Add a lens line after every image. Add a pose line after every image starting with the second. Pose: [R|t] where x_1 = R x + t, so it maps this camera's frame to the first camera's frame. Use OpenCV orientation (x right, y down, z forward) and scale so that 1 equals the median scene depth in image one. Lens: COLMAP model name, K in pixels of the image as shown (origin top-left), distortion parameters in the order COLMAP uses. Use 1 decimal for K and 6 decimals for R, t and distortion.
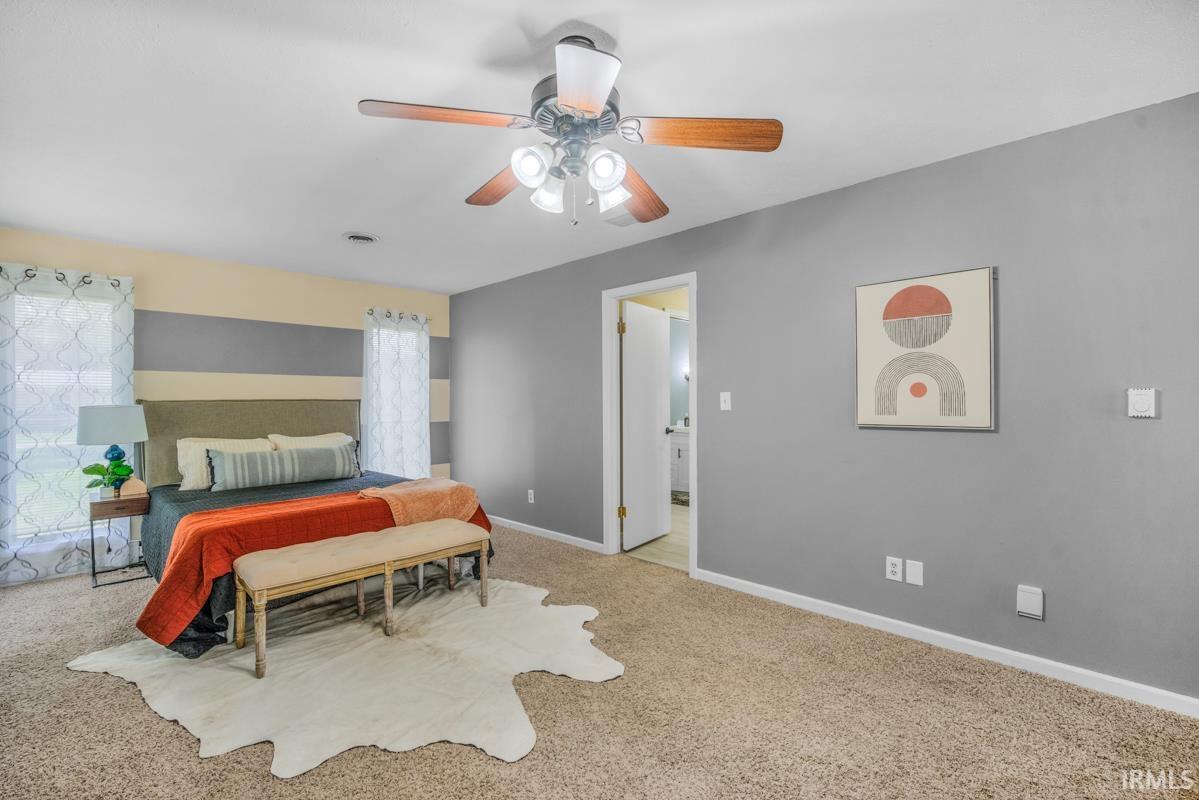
lens RADIAL K [[538.3, 0, 601.2], [0, 538.3, 398.4], [0, 0, 1]] dist [-0.007496, 0.000275]
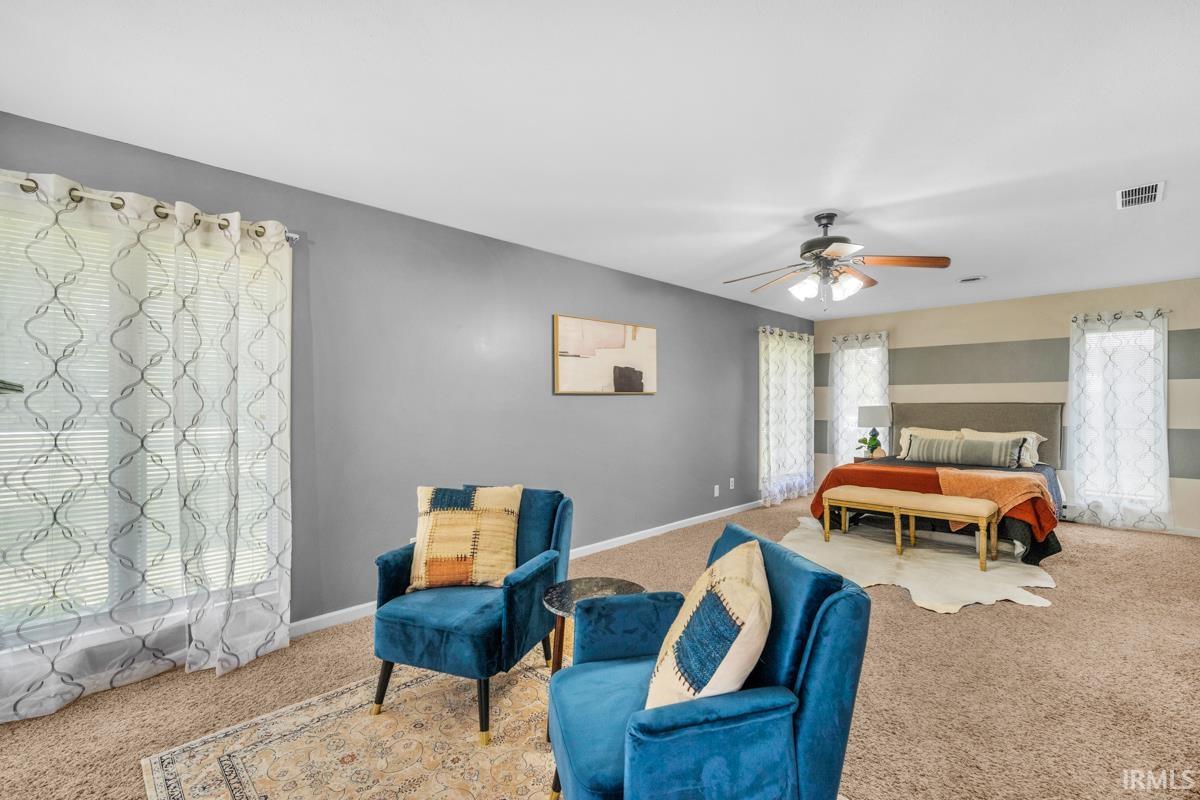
lens RADIAL K [[538.7, 0, 601.9], [0, 538.7, 402.1], [0, 0, 1]] dist [-0.007496, 0.000275]
pose [[-0.028401, -0.001667, -0.999595, 0.836395], [-0.001183, 0.999998, -0.001634, 0.004515], [0.999596, 0.001136, -0.028403, 0.135931]]
